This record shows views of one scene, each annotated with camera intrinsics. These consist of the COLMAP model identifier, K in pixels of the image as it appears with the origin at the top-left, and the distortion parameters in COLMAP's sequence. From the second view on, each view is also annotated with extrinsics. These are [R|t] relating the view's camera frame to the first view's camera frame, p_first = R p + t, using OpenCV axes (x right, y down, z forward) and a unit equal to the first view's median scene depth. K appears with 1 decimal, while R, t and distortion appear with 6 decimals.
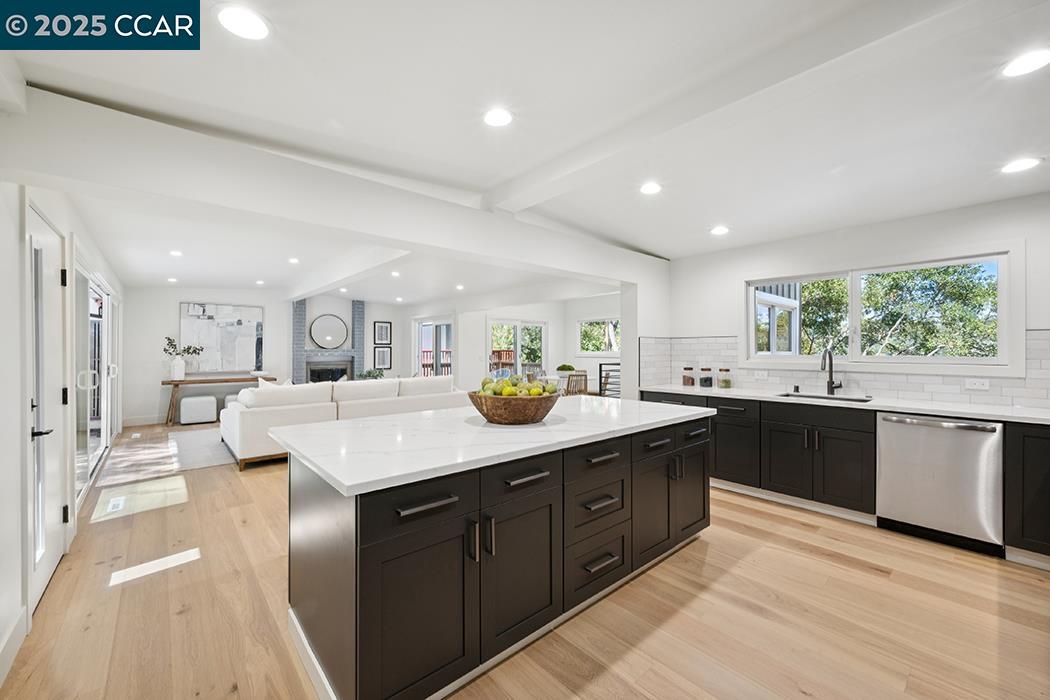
lens RADIAL K [[410.3, 0, 518.6], [0, 410.3, 351.1], [0, 0, 1]] dist [0.002170, 0.000162]
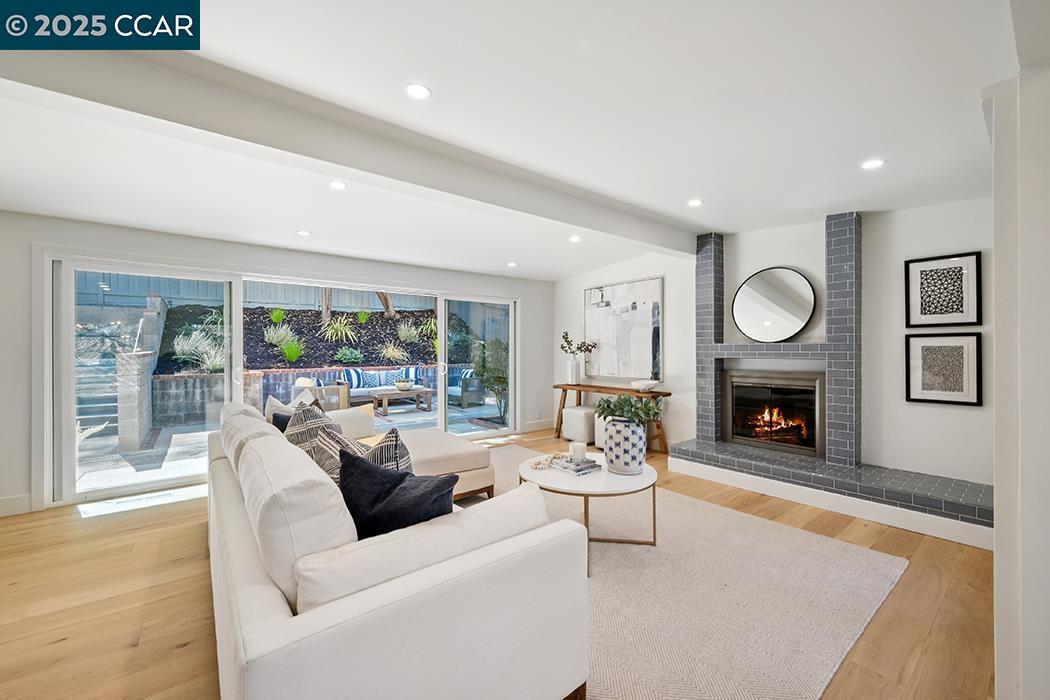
lens RADIAL K [[410.3, 0, 523.4], [0, 410.3, 348.3], [0, 0, 1]] dist [0.002170, 0.000162]
pose [[-0.040117, -0.002717, -0.999191, 0.004376], [0.002234, 0.999994, -0.002808, 0.001412], [0.999192, -0.002345, -0.040111, 0.846152]]
